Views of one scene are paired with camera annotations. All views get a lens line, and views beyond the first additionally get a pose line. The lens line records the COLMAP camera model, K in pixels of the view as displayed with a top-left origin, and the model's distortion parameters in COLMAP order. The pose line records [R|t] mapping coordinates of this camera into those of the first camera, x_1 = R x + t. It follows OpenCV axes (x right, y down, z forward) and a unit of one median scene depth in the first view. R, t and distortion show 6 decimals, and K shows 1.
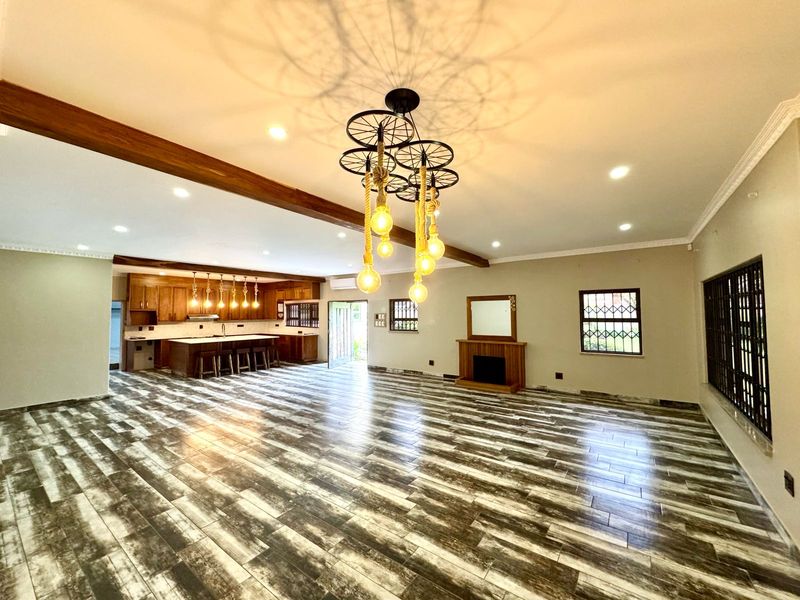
lens RADIAL K [[319.9, 0, 401.5], [0, 319.9, 302.3], [0, 0, 1]] dist [-0.003899, 0.000339]
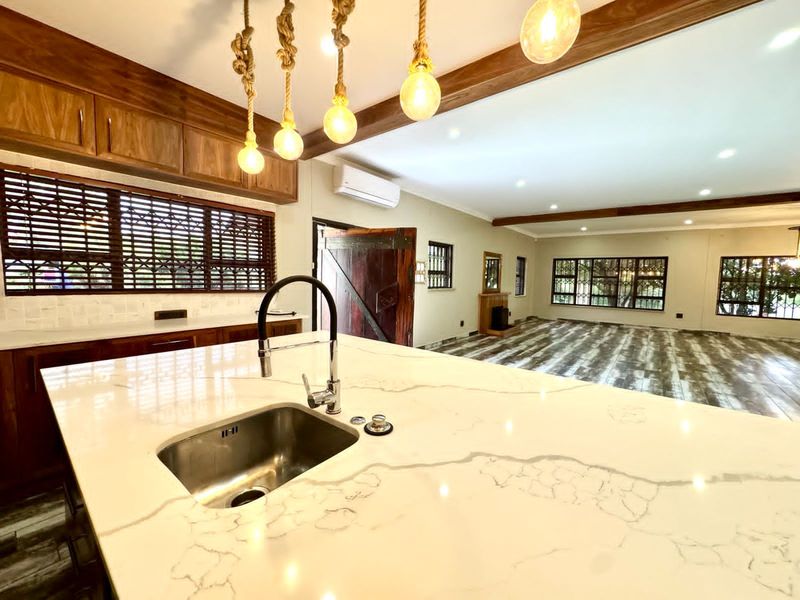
lens RADIAL K [[319.9, 0, 399.6], [0, 319.9, 297.2], [0, 0, 1]] dist [-0.003899, 0.000339]
pose [[0.045923, -0.056120, 0.997367, -0.698336], [-0.055933, 0.996710, 0.058658, 0.071264], [-0.997378, -0.058480, 0.042633, 1.037239]]
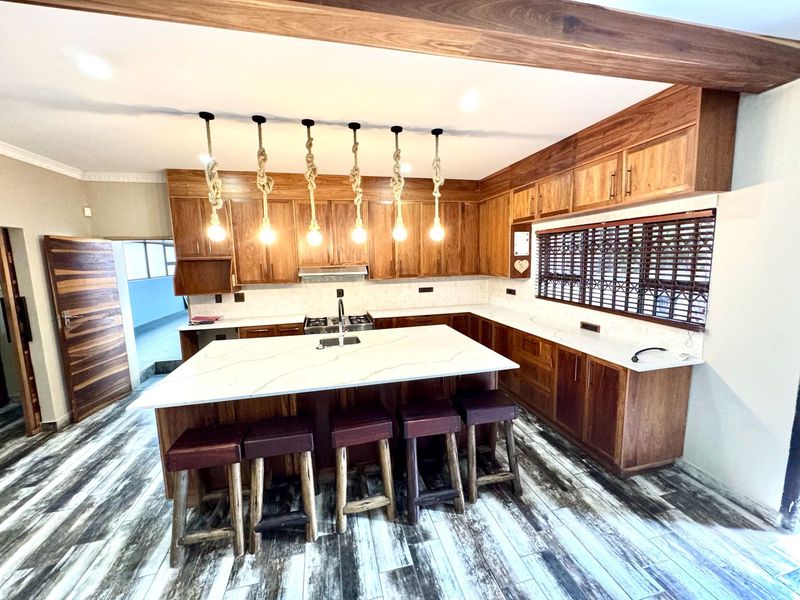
lens RADIAL K [[319.9, 0, 399.0], [0, 319.9, 300.5], [0, 0, 1]] dist [-0.003899, 0.000339]
pose [[0.761506, 0.079236, -0.643297, -0.336227], [0.037051, 0.985555, 0.165252, 0.020511], [0.647098, -0.149675, 0.747570, 0.862008]]
